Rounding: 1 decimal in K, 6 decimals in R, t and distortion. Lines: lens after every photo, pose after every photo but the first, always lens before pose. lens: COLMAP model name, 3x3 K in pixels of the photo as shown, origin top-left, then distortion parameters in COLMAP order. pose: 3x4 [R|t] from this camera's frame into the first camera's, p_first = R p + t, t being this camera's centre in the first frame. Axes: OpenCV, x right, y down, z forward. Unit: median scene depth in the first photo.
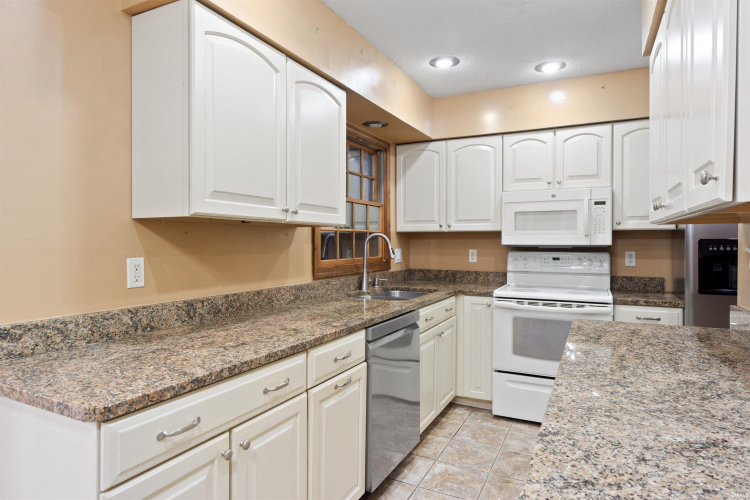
lens RADIAL K [[445.5, 0, 375.4], [0, 445.5, 246.0], [0, 0, 1]] dist [-0.003917, 0.000072]
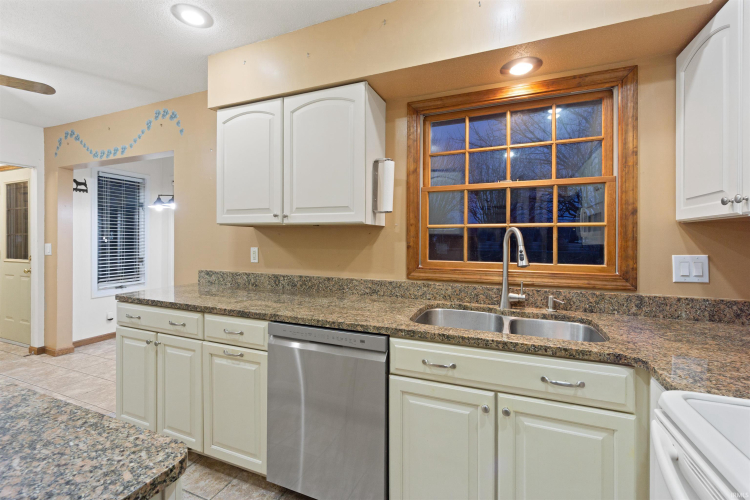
lens RADIAL K [[325.7, 0, 375.0], [0, 325.7, 239.6], [0, 0, 1]] dist [-0.001077, 0.000274]
pose [[0.071678, 0.001839, -0.997426, 0.502846], [-0.013134, 0.999913, 0.000900, -0.008699], [0.997341, 0.013036, 0.071696, 0.778177]]
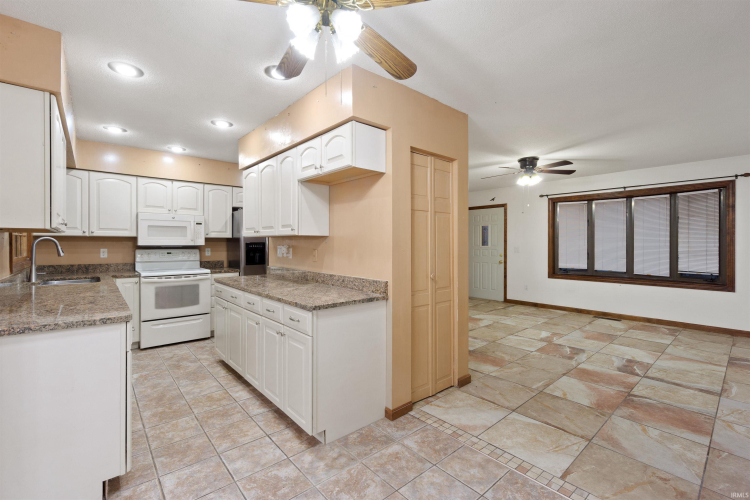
lens RADIAL K [[326.9, 0, 374.5], [0, 326.9, 245.9], [0, 0, 1]] dist [-0.001374, 0.000513]
pose [[0.384956, -0.008092, 0.922899, -0.525167], [0.007485, 0.999956, 0.005645, -0.001057], [-0.922904, 0.004735, 0.385000, -0.266664]]
